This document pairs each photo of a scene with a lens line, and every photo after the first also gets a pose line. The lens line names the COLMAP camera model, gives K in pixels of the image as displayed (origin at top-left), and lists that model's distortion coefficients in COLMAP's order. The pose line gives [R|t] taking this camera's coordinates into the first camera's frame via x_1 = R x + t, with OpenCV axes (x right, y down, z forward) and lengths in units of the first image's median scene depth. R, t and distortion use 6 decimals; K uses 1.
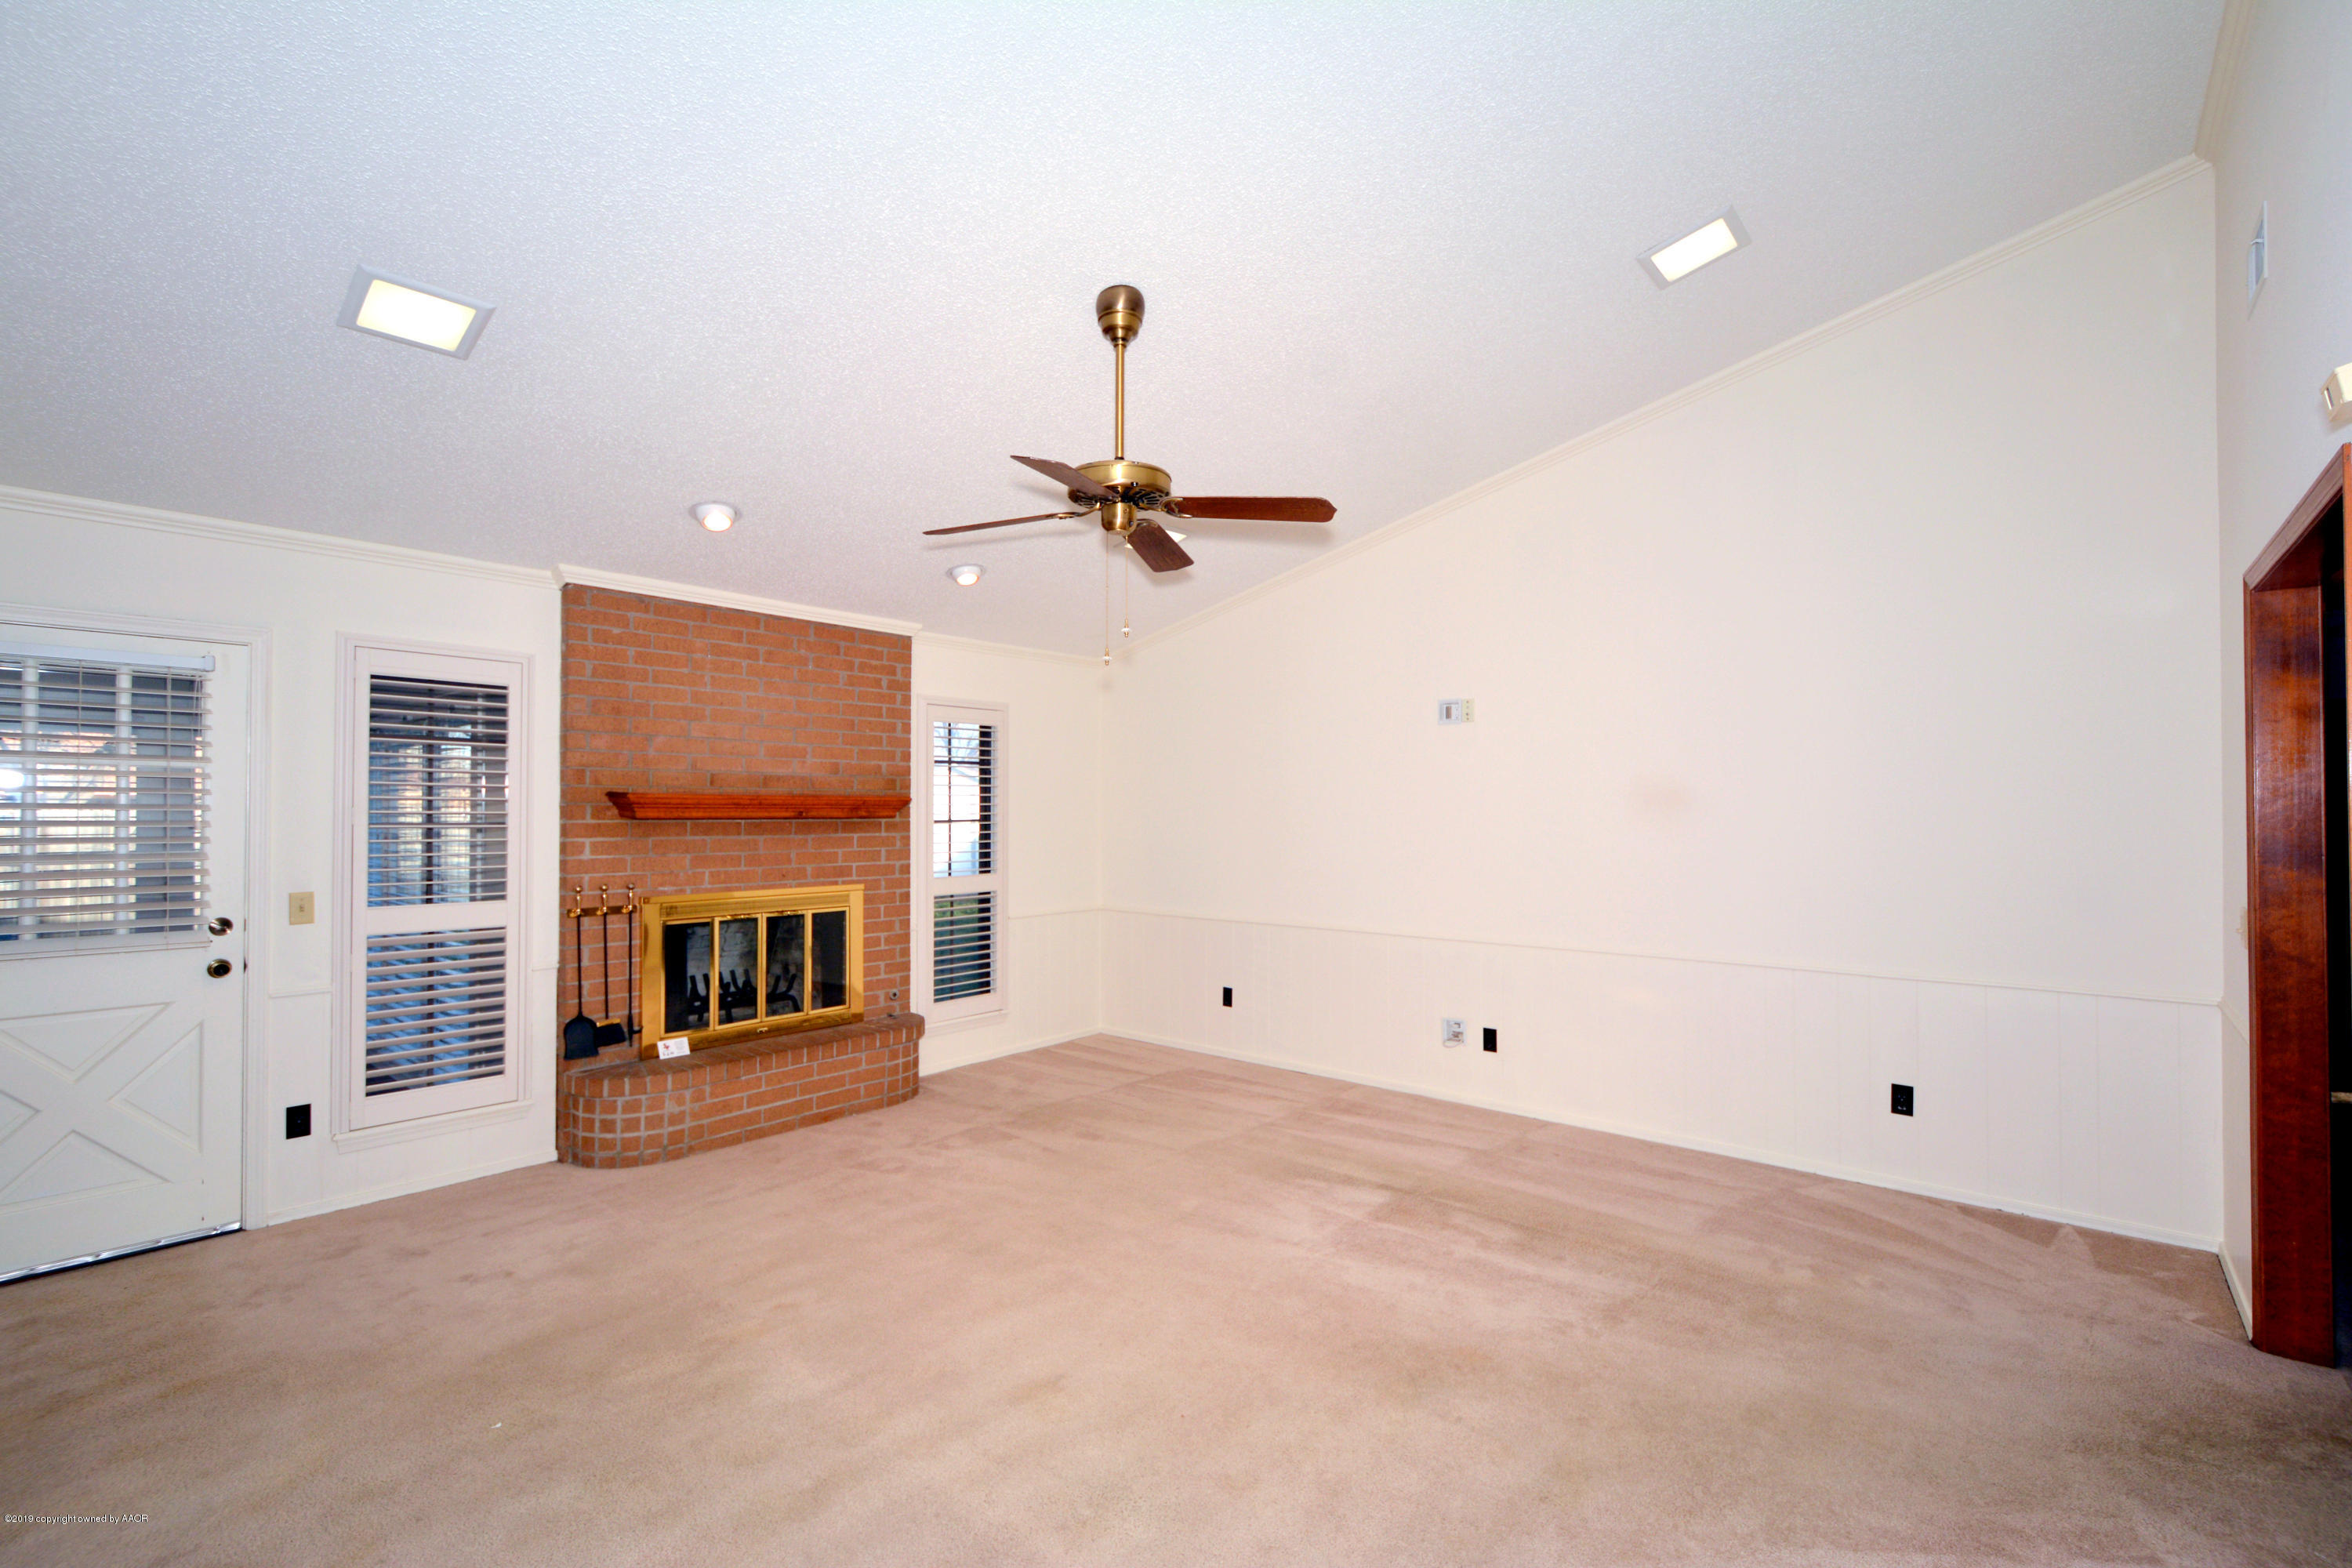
lens RADIAL K [[1049.2, 0, 1187.9], [0, 1049.2, 784.9], [0, 0, 1]] dist [-0.002872, -0.001651]
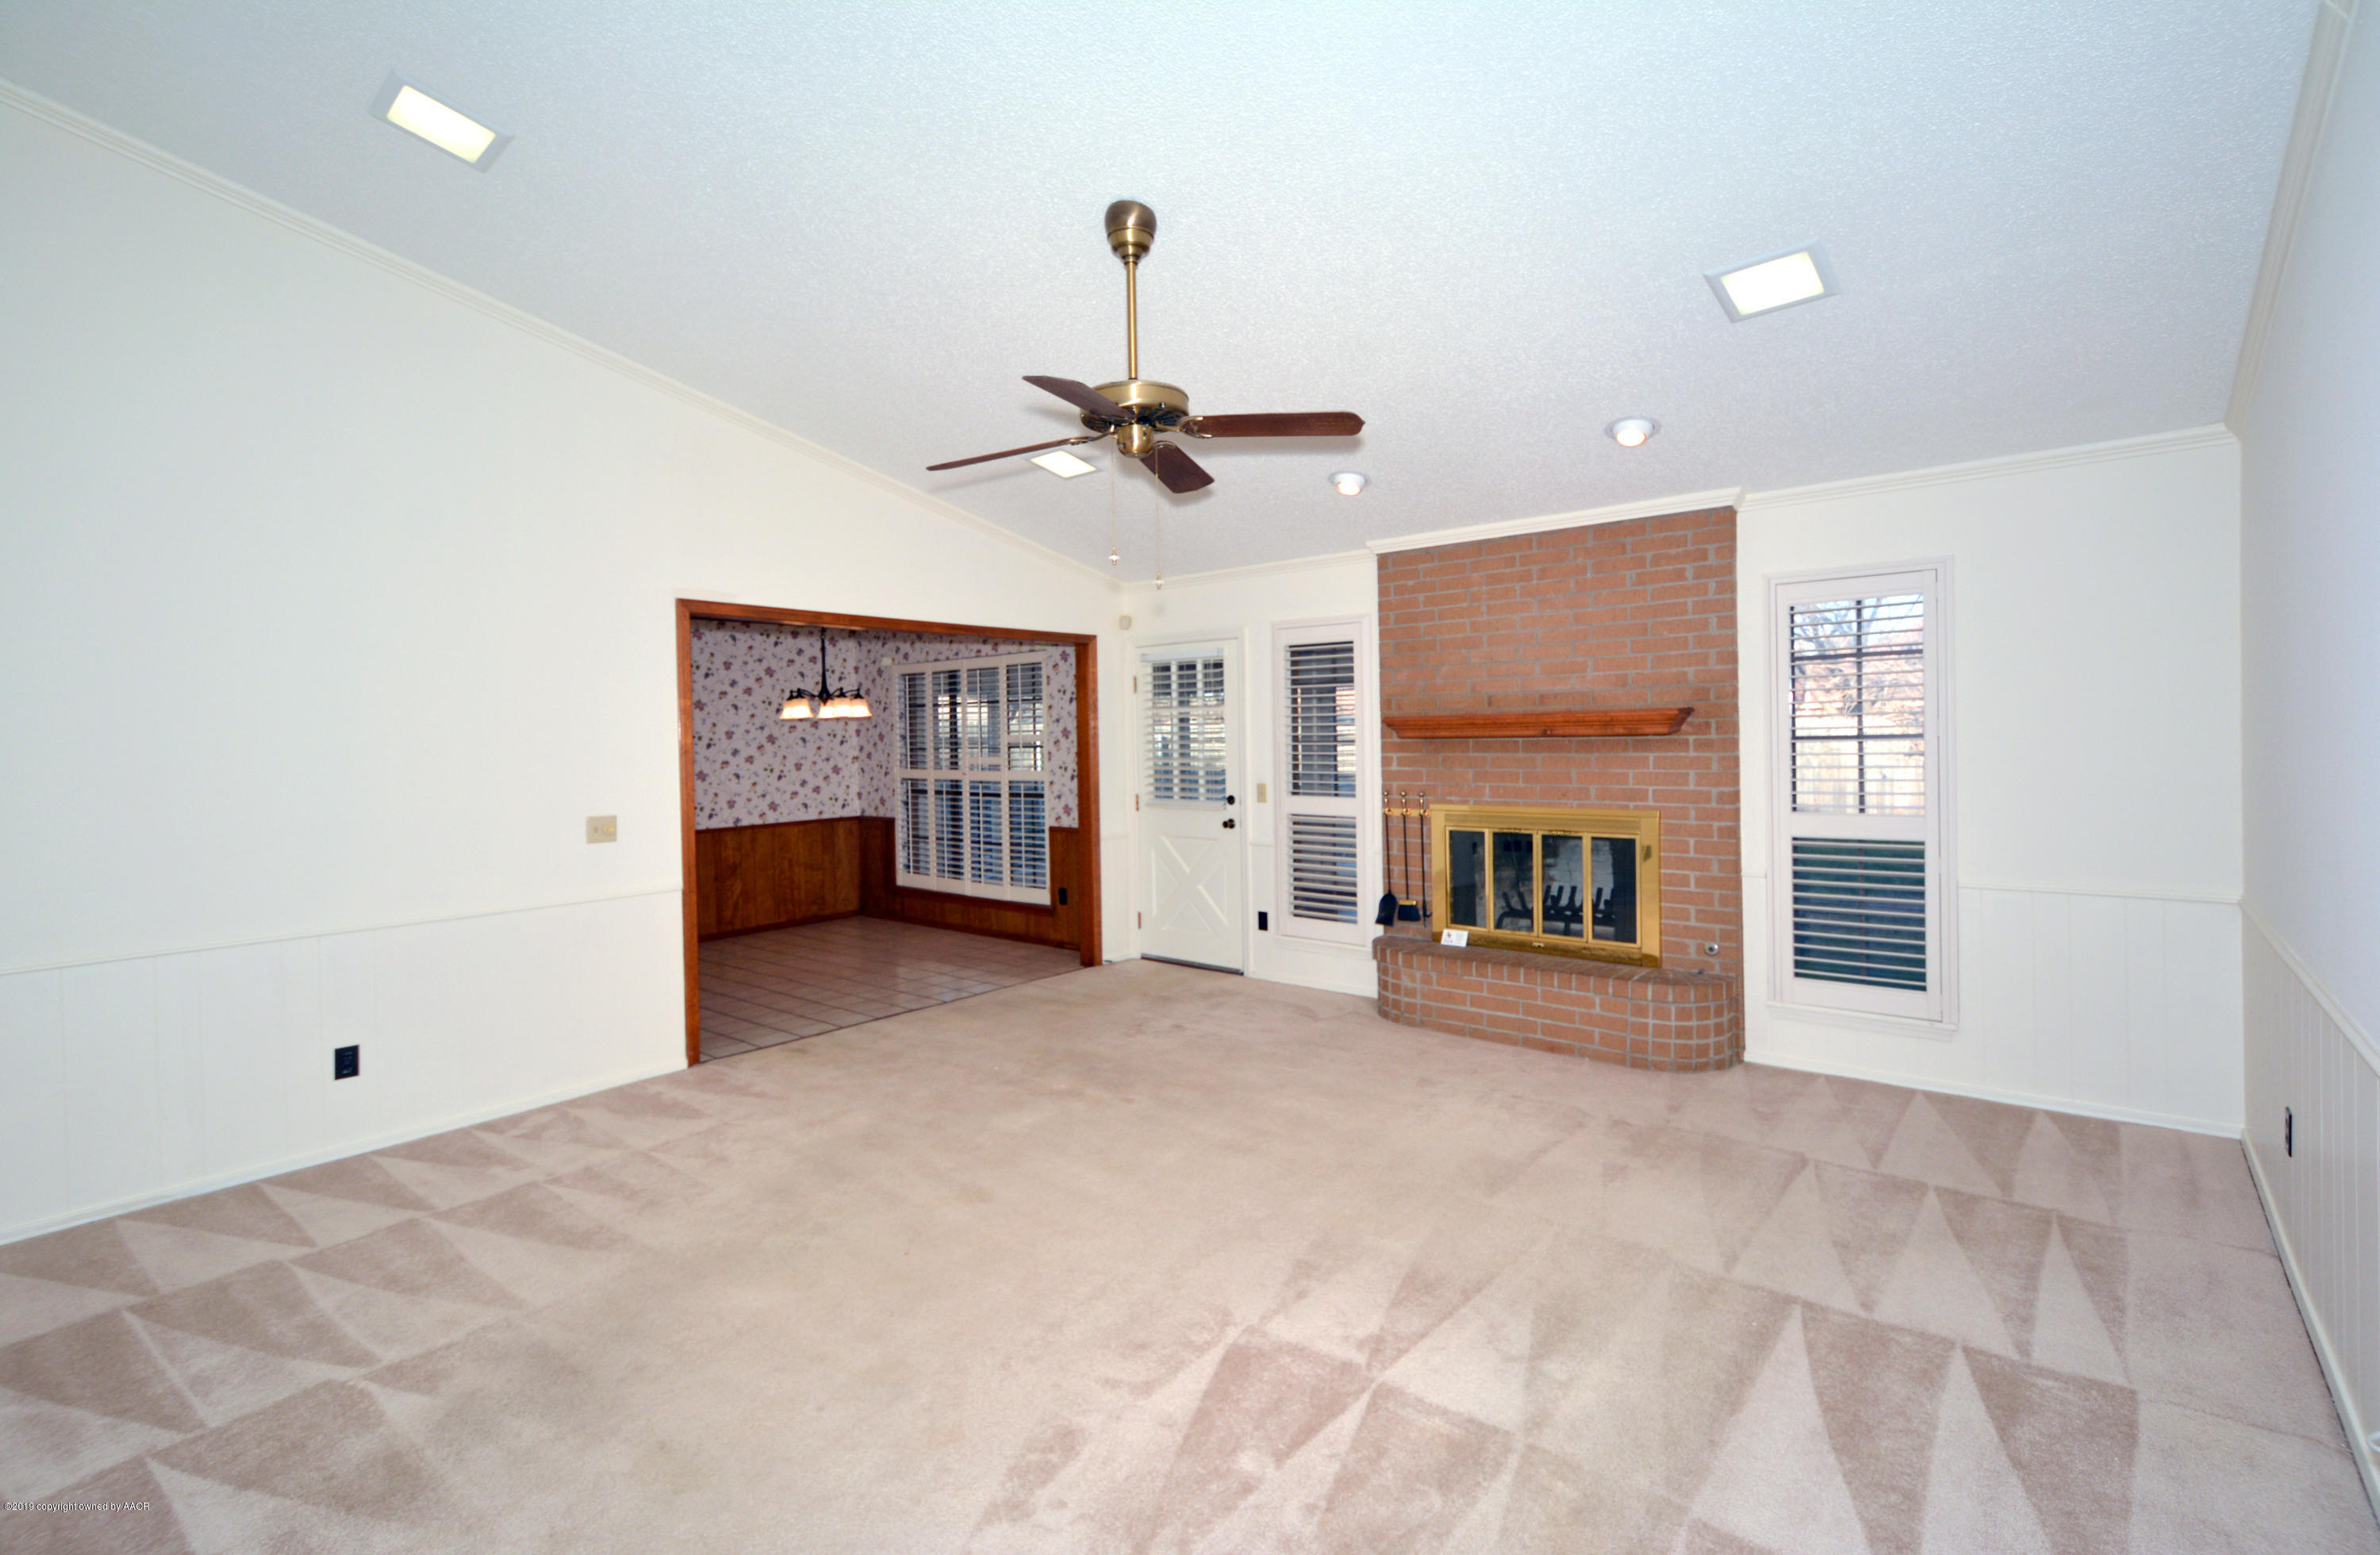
lens RADIAL K [[1069.7, 0, 1286.5], [0, 1069.7, 737.4], [0, 0, 1]] dist [-0.010214, -0.000301]
pose [[0.021958, 0.001451, -0.999758, 0.624163], [0.041977, 0.999116, 0.002372, 0.020589], [0.998877, -0.042019, 0.021878, 0.744293]]
